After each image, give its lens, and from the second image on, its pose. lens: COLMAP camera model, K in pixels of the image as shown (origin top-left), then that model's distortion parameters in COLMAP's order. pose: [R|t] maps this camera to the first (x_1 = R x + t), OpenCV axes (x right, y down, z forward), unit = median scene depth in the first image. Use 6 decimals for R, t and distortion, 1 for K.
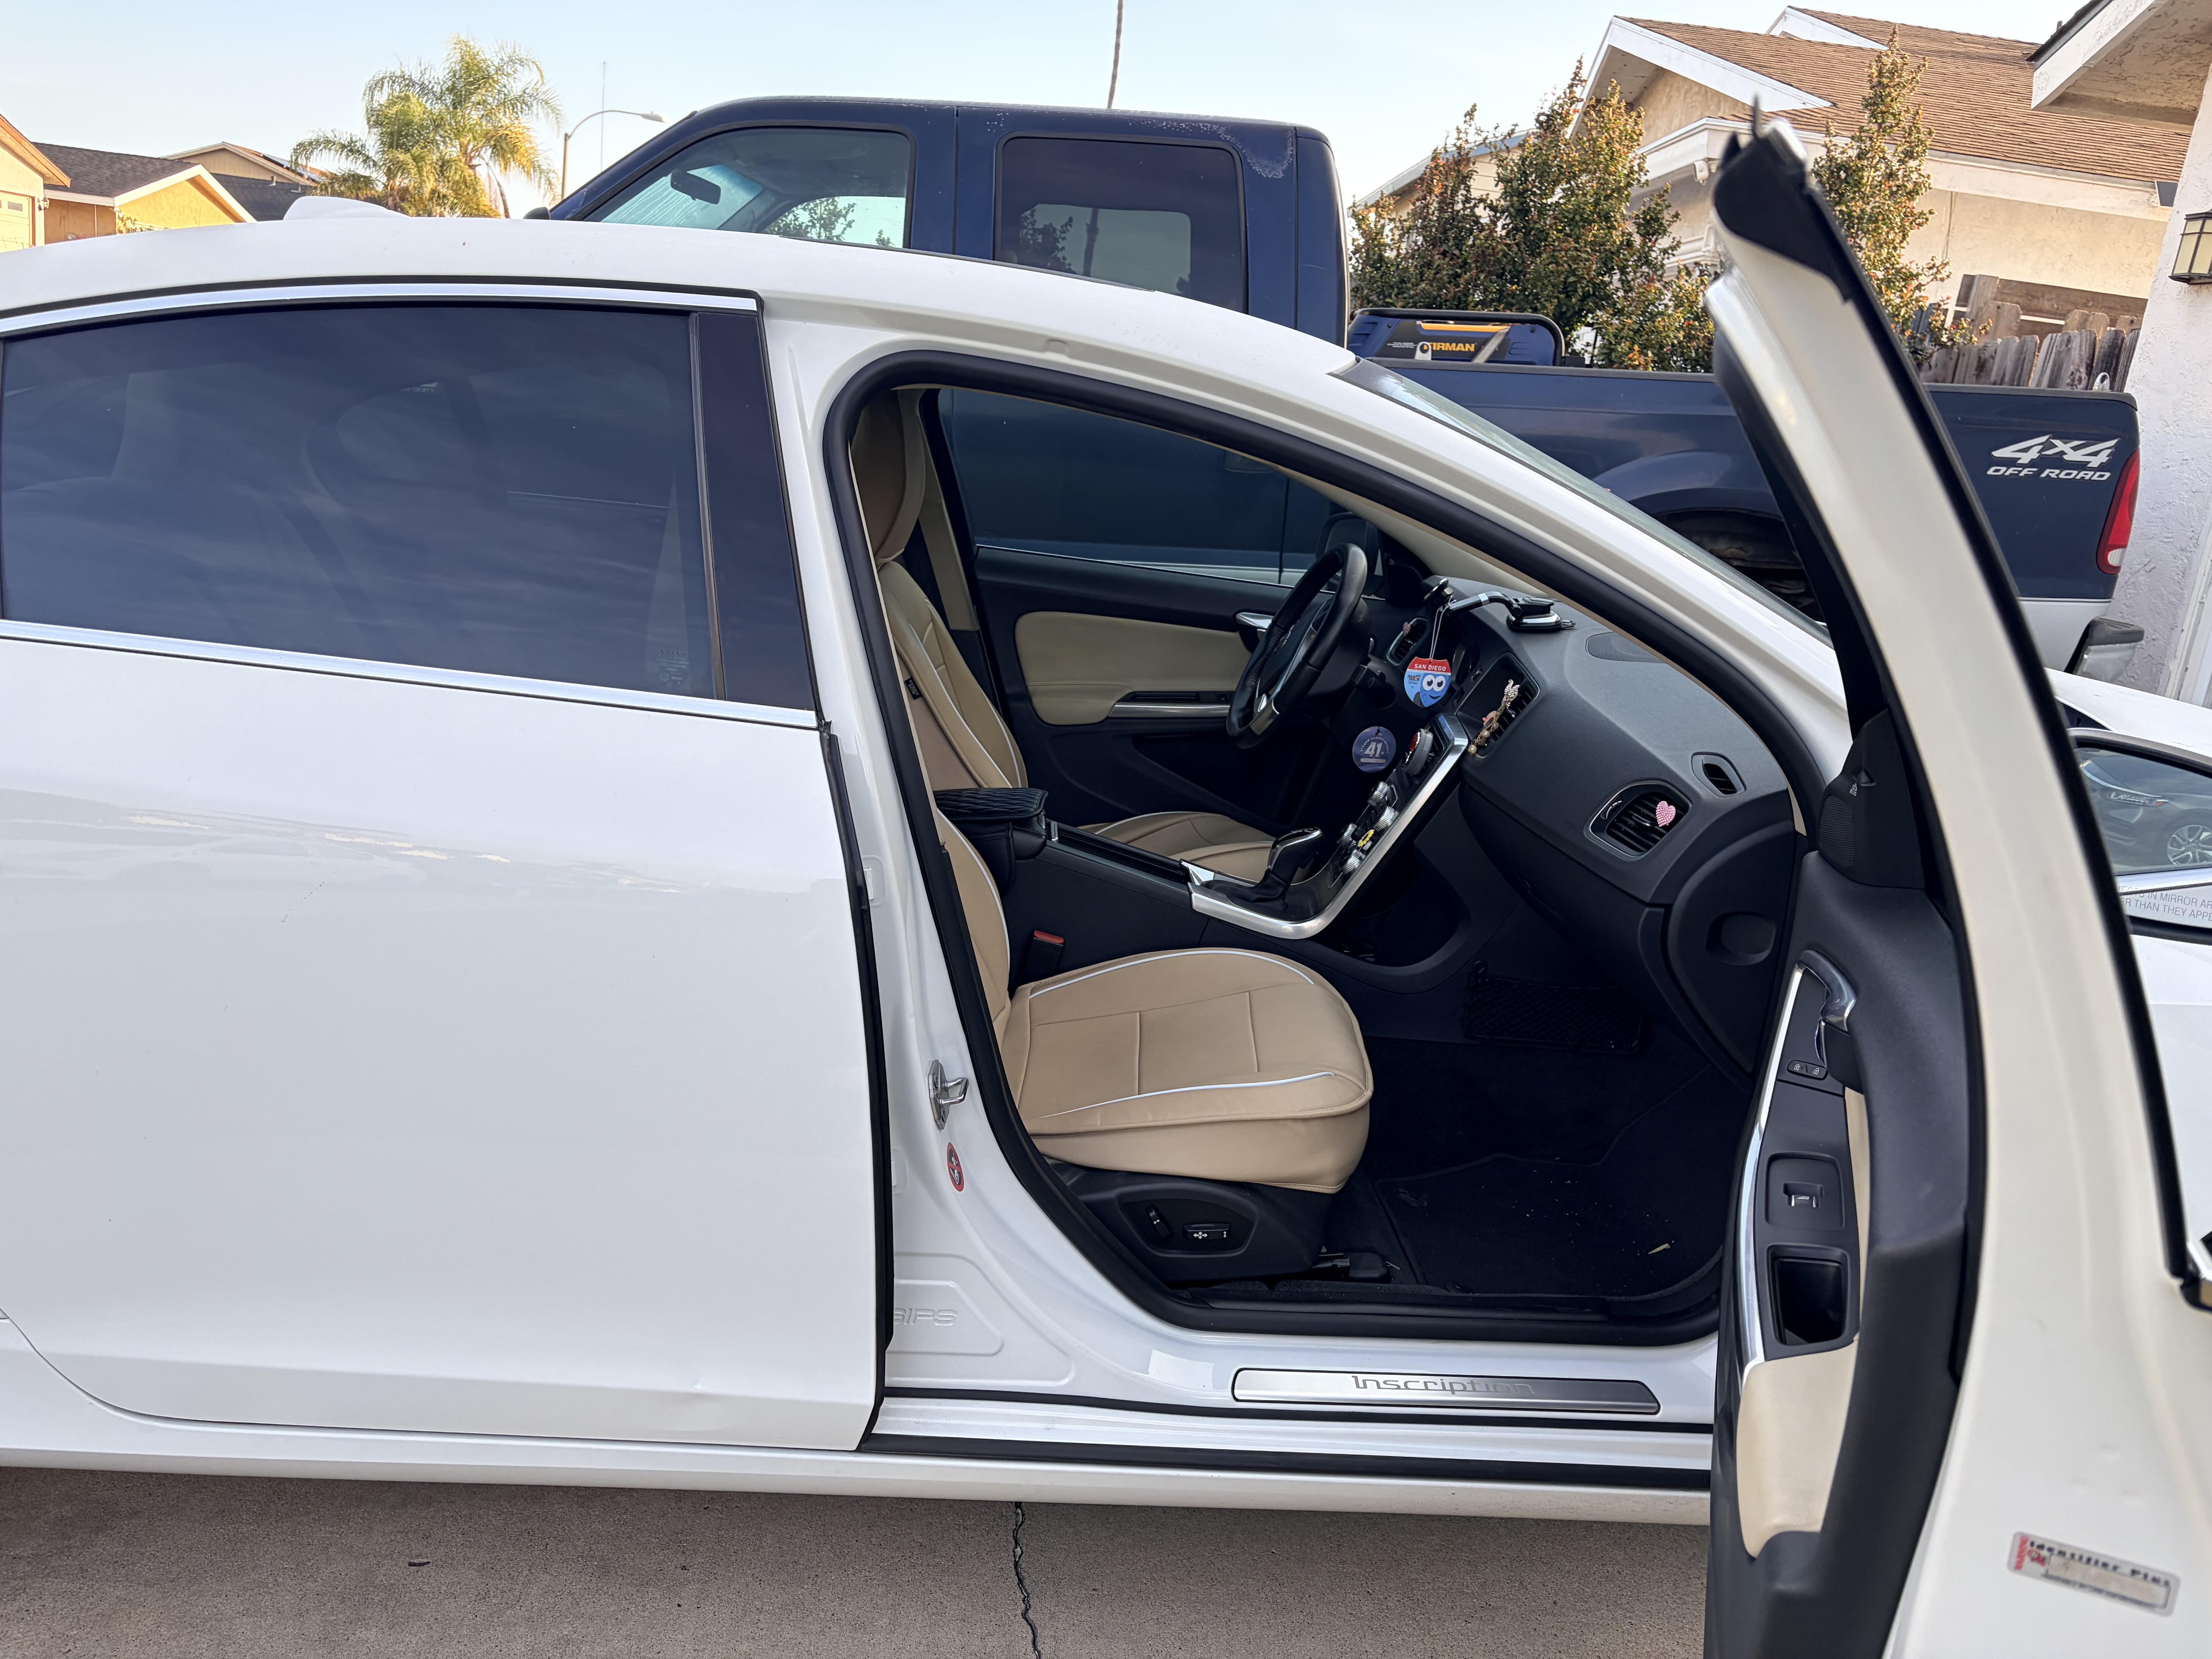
lens RADIAL K [[1689.8, 0, 1063.8], [0, 1689.8, 829.4], [0, 0, 1]] dist [0.048105, -0.071019]
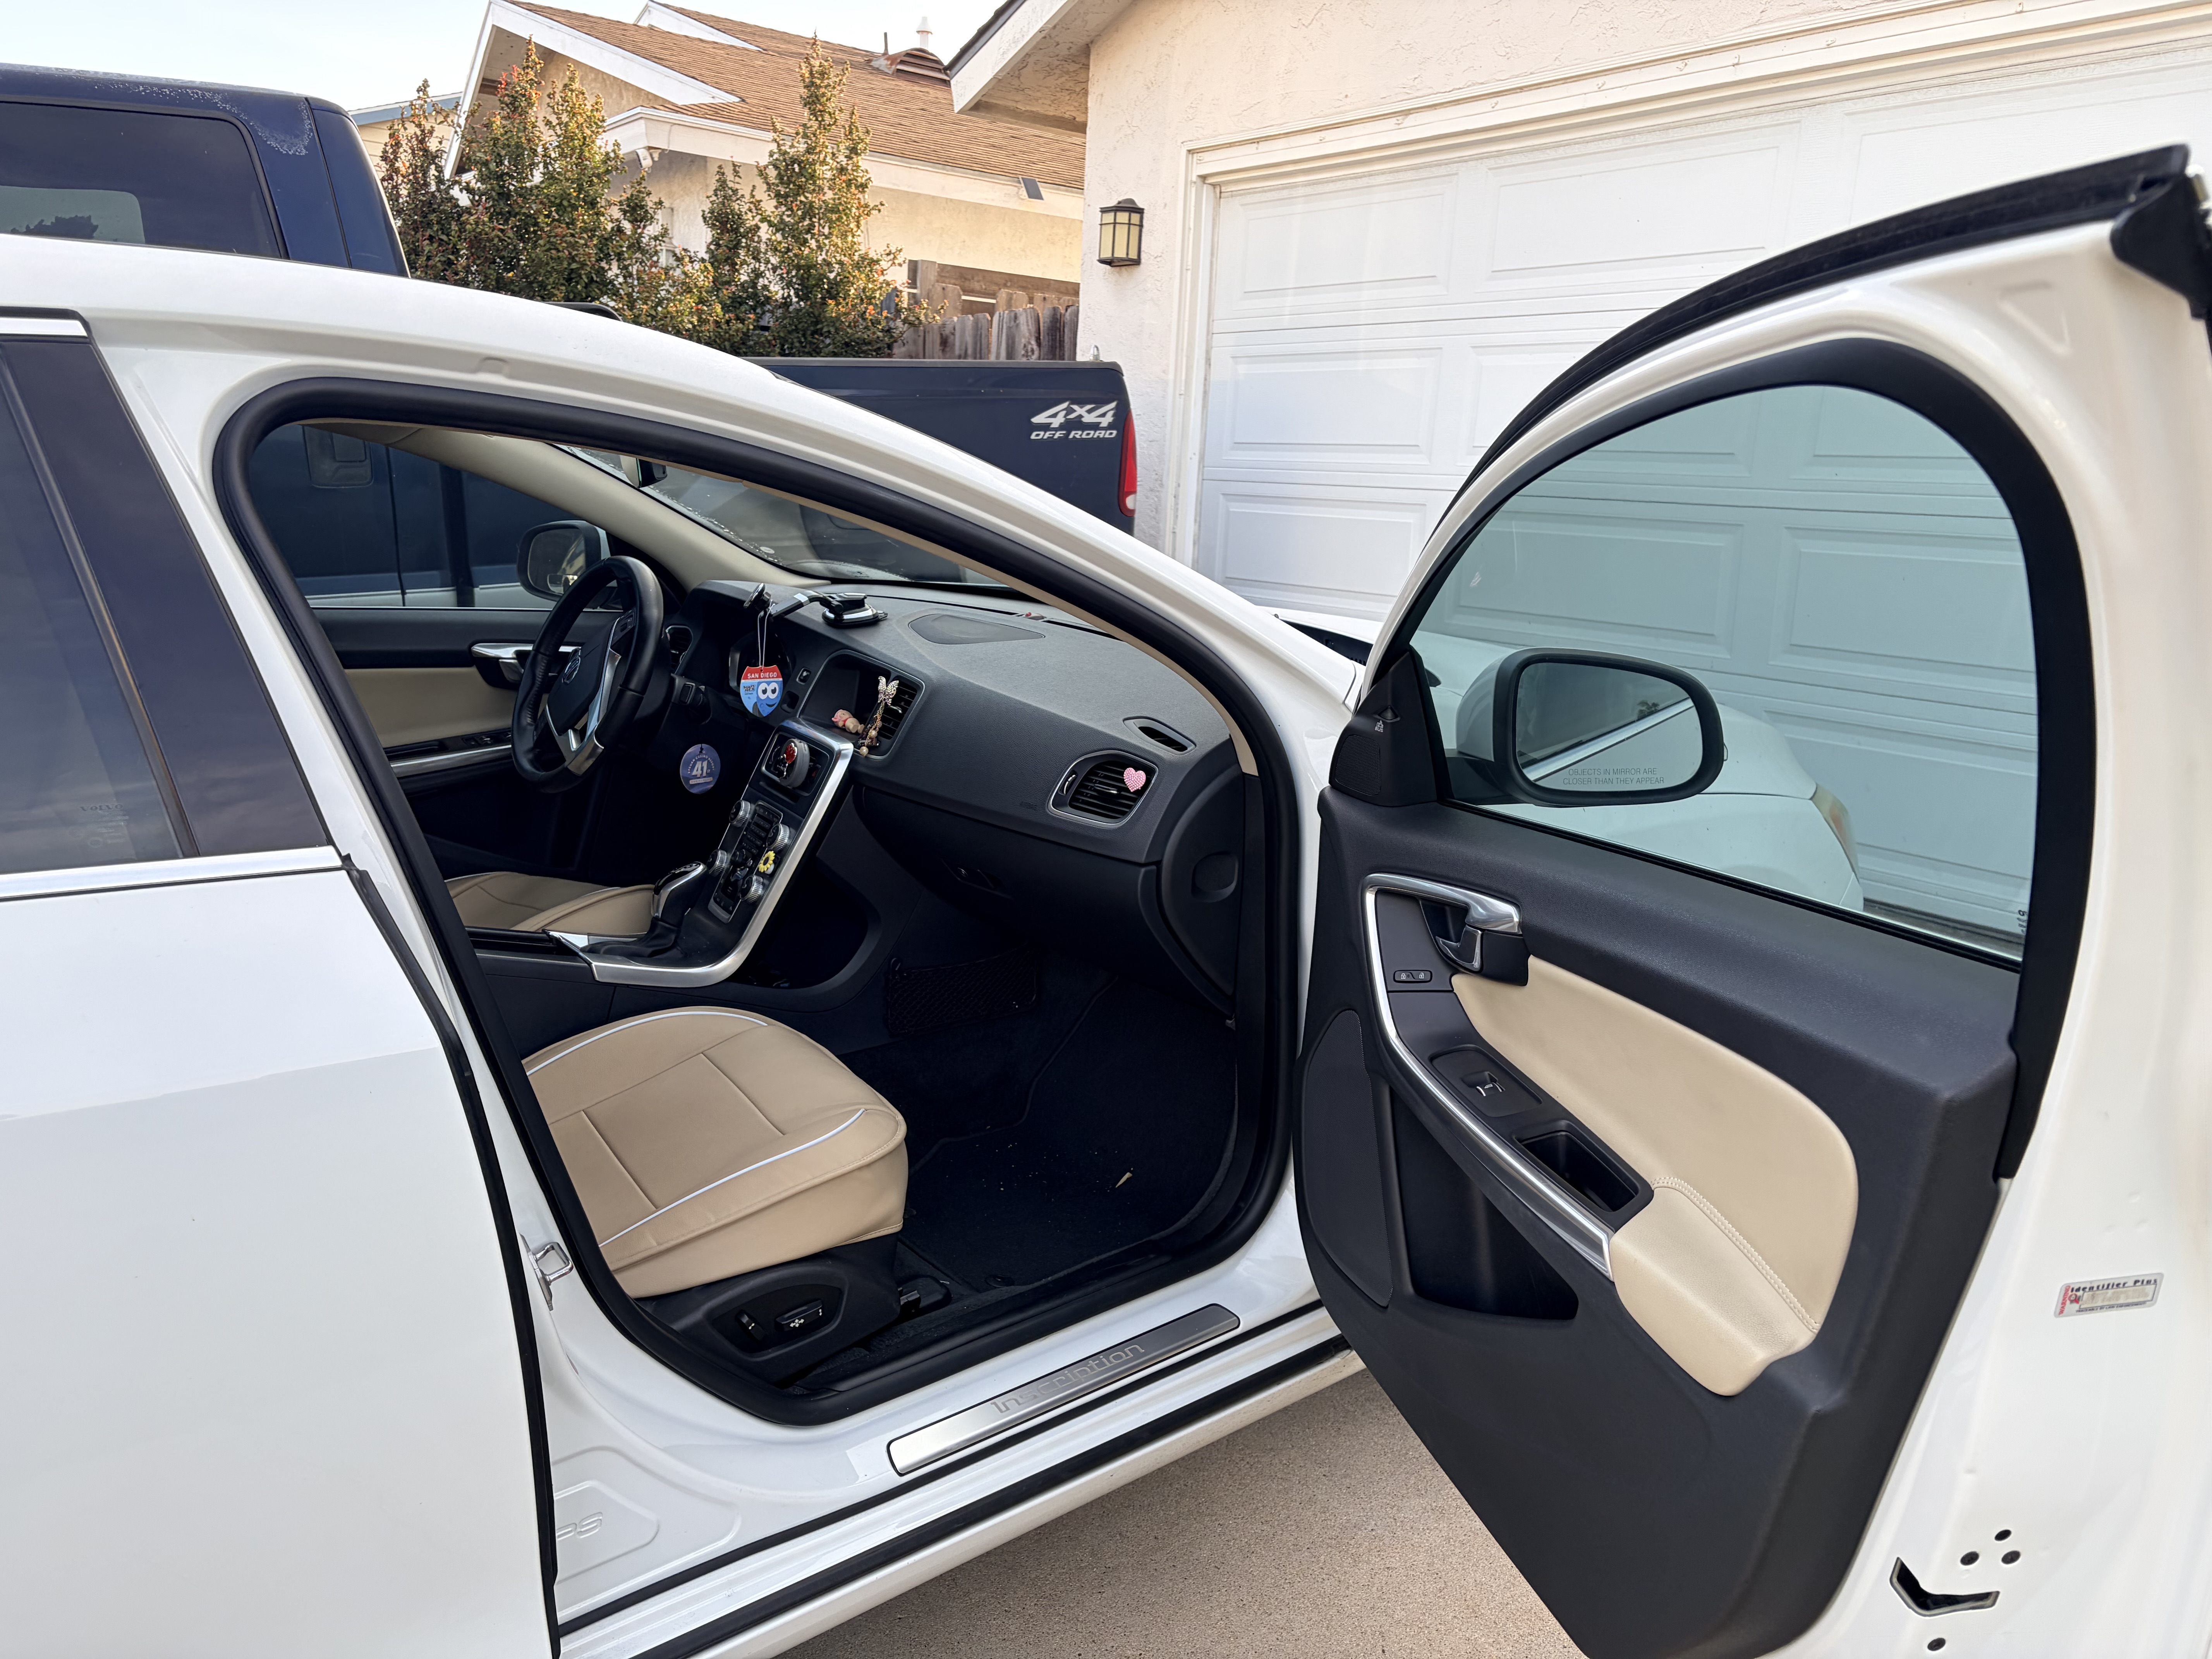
lens RADIAL K [[1708.7, 0, 1108.8], [0, 1708.7, 775.9], [0, 0, 1]] dist [0.043394, -0.047690]
pose [[0.799186, -0.177985, 0.574129, -0.101150], [0.189833, 0.981006, 0.039874, -0.020985], [-0.570321, 0.077121, 0.817794, 0.047889]]
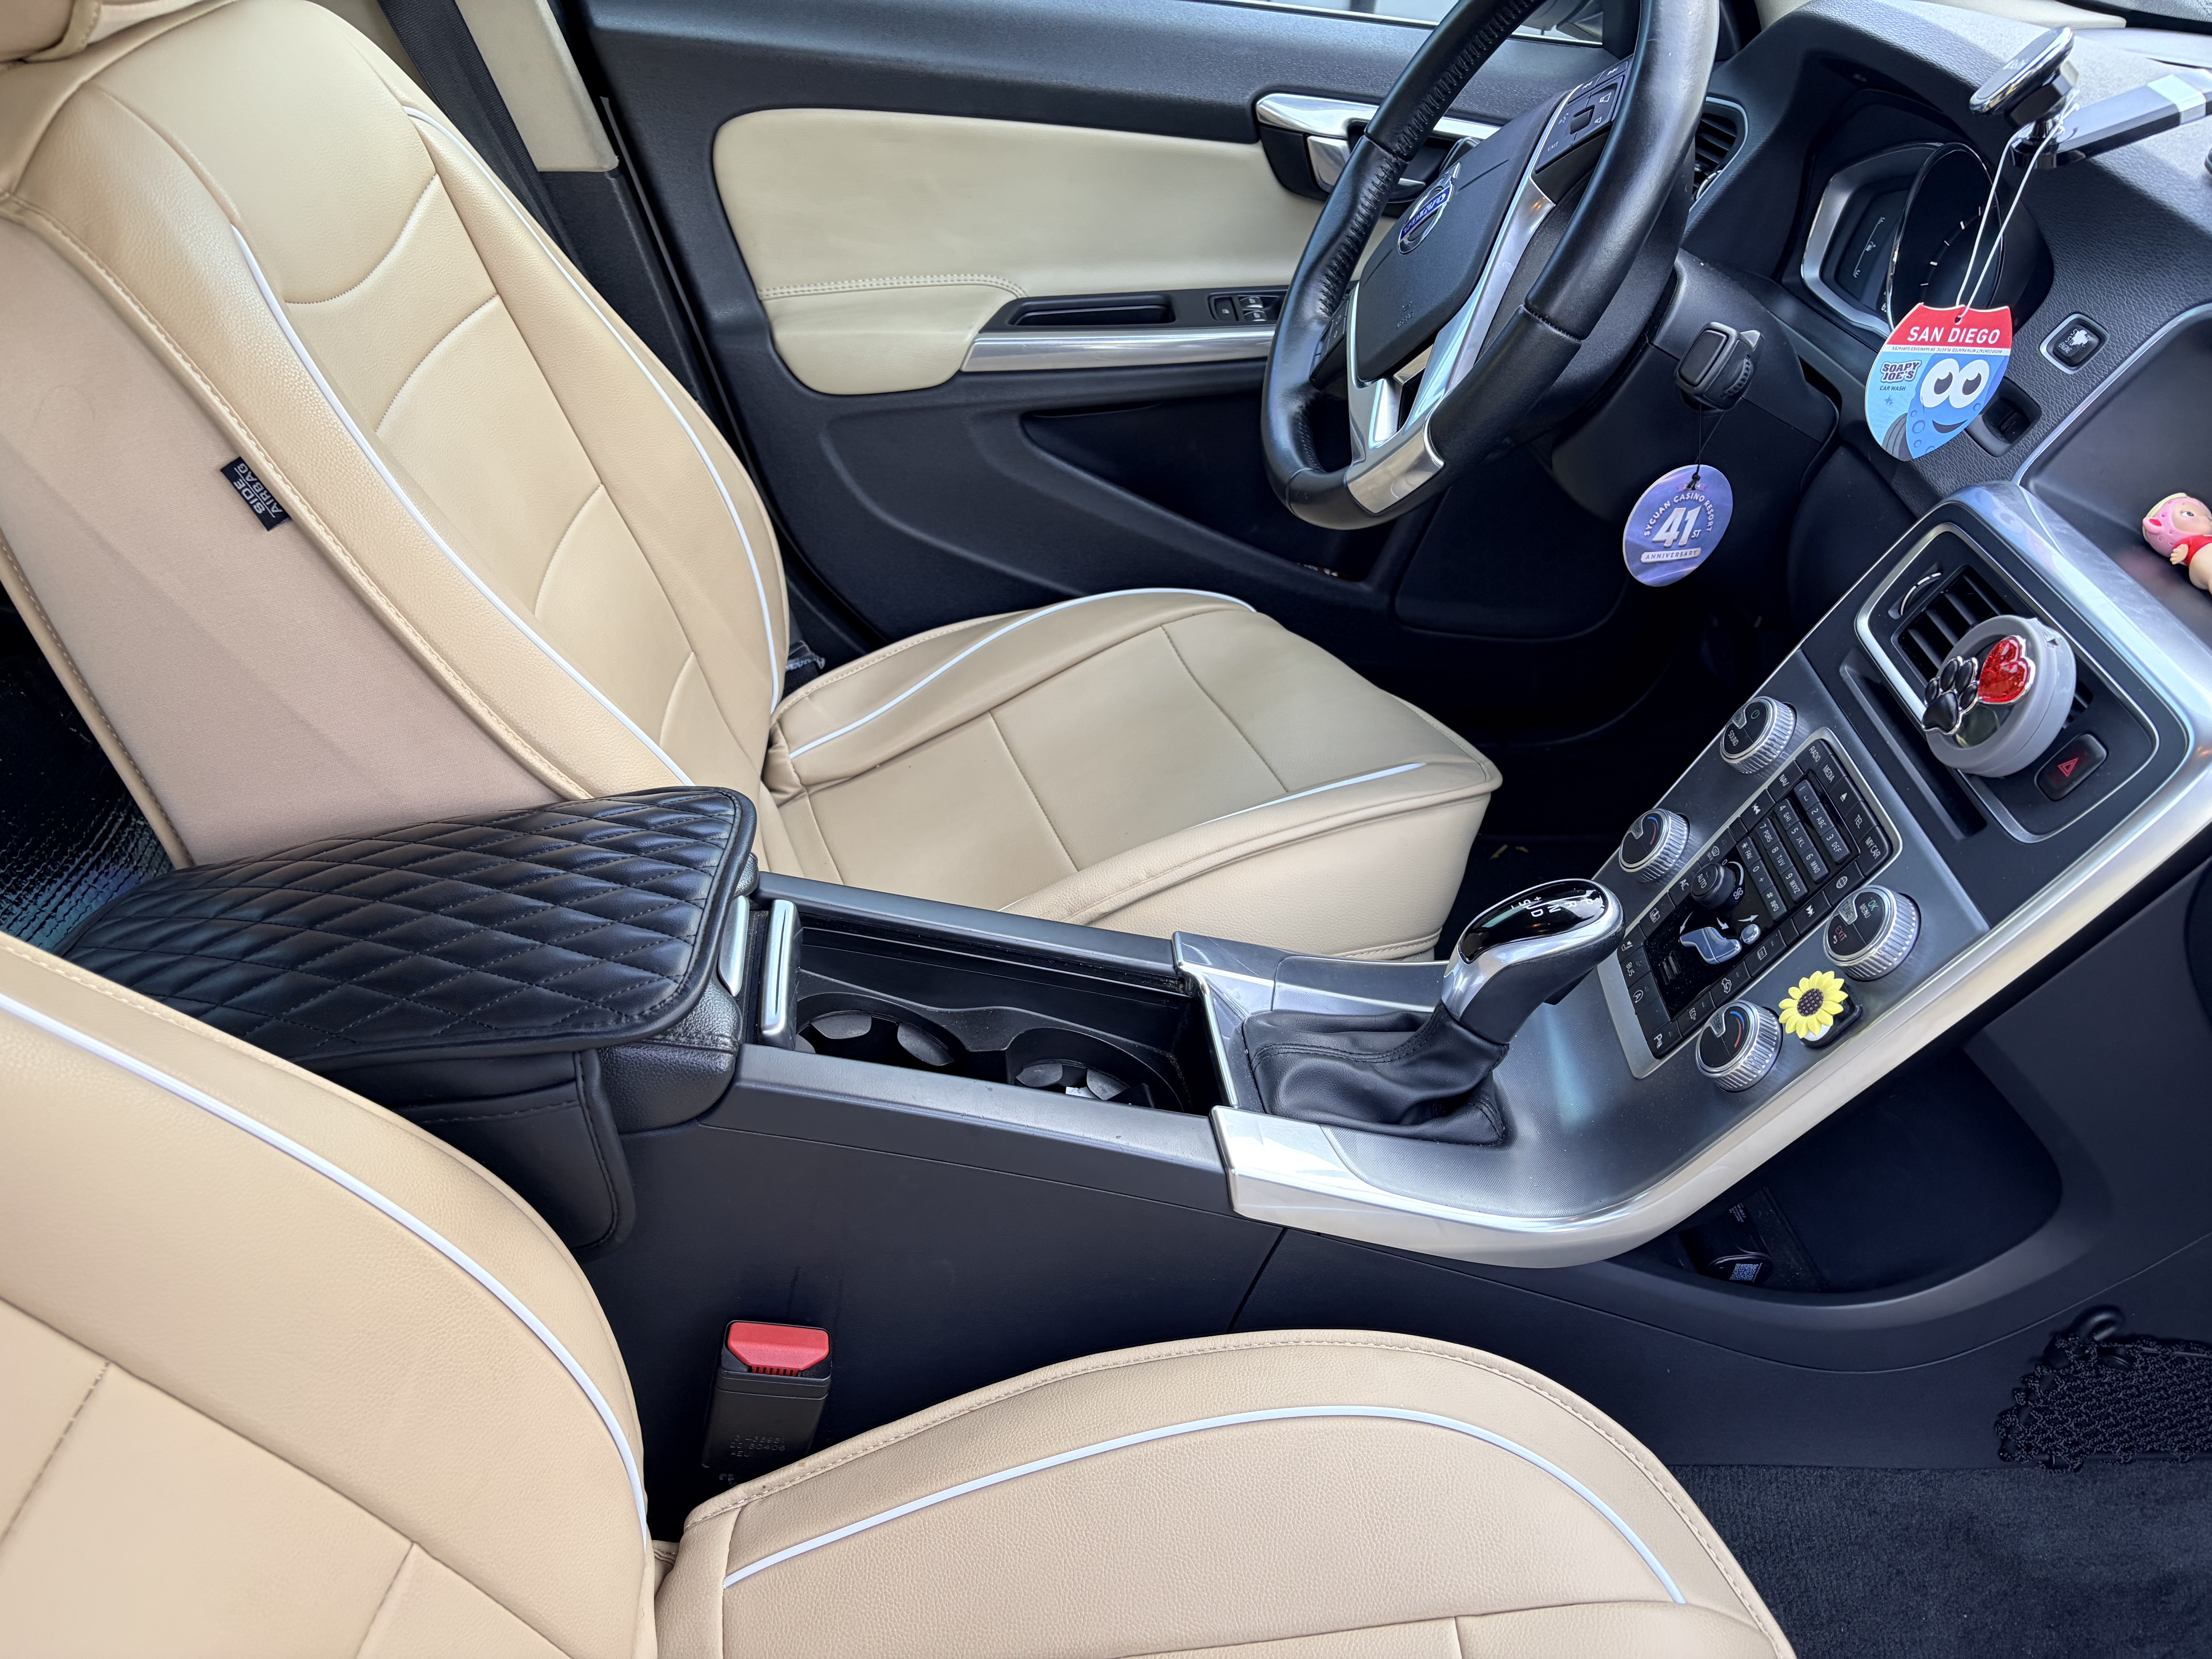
lens RADIAL K [[1689.8, 0, 1063.8], [0, 1689.8, 829.4], [0, 0, 1]] dist [0.048105, -0.071019]
pose [[0.997042, -0.053318, 0.055357, 0.014164], [0.032357, 0.944494, 0.326933, -0.060666], [-0.069715, -0.324174, 0.943425, 0.350099]]
